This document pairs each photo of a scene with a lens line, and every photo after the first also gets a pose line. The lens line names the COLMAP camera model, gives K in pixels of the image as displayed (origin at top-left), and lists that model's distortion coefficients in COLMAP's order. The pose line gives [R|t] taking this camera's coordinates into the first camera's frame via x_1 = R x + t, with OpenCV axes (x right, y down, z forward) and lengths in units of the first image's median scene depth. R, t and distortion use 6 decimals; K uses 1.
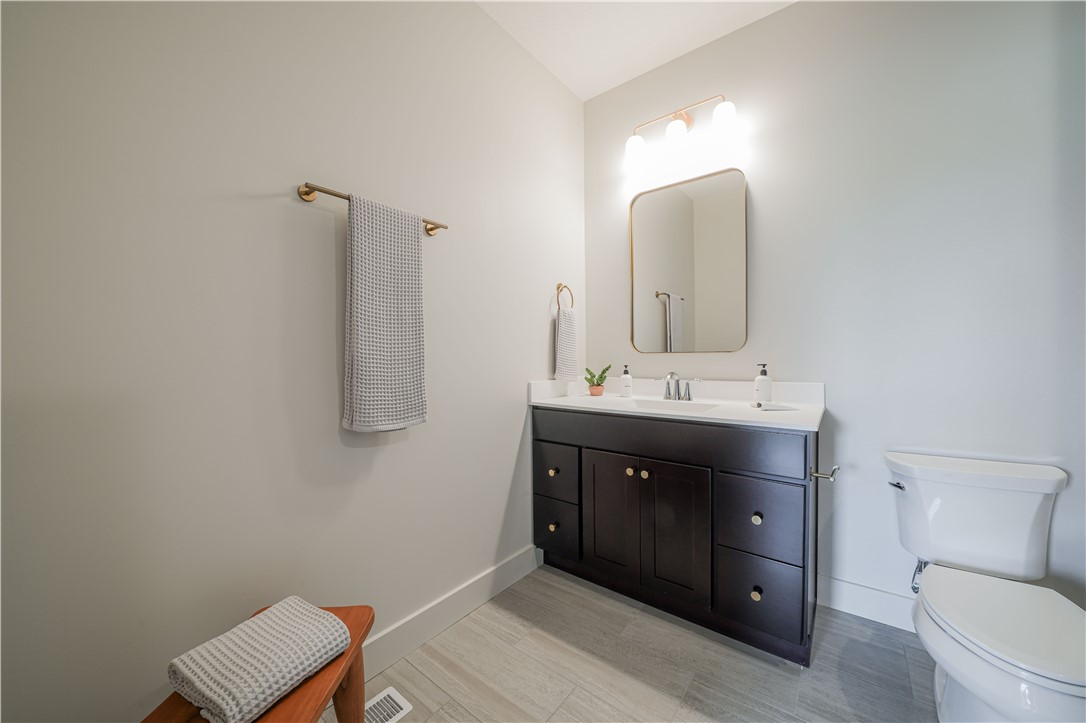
lens RADIAL K [[371.4, 0, 543.0], [0, 371.4, 361.5], [0, 0, 1]] dist [-0.020924, 0.000277]
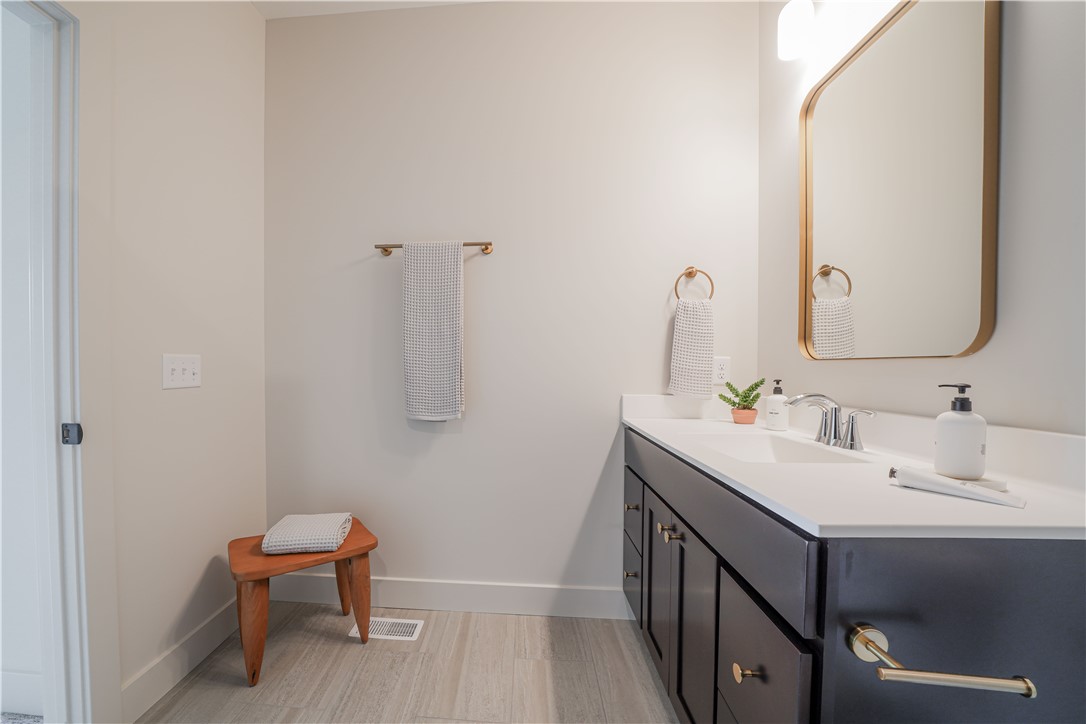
lens RADIAL K [[417.3, 0, 540.0], [0, 417.3, 376.2], [0, 0, 1]] dist [-0.025378, 0.000074]
pose [[0.593441, 0.028450, -0.804375, 0.737234], [-0.020772, 0.999584, 0.020030, -0.001954], [0.804610, 0.004822, 0.593784, 0.353788]]
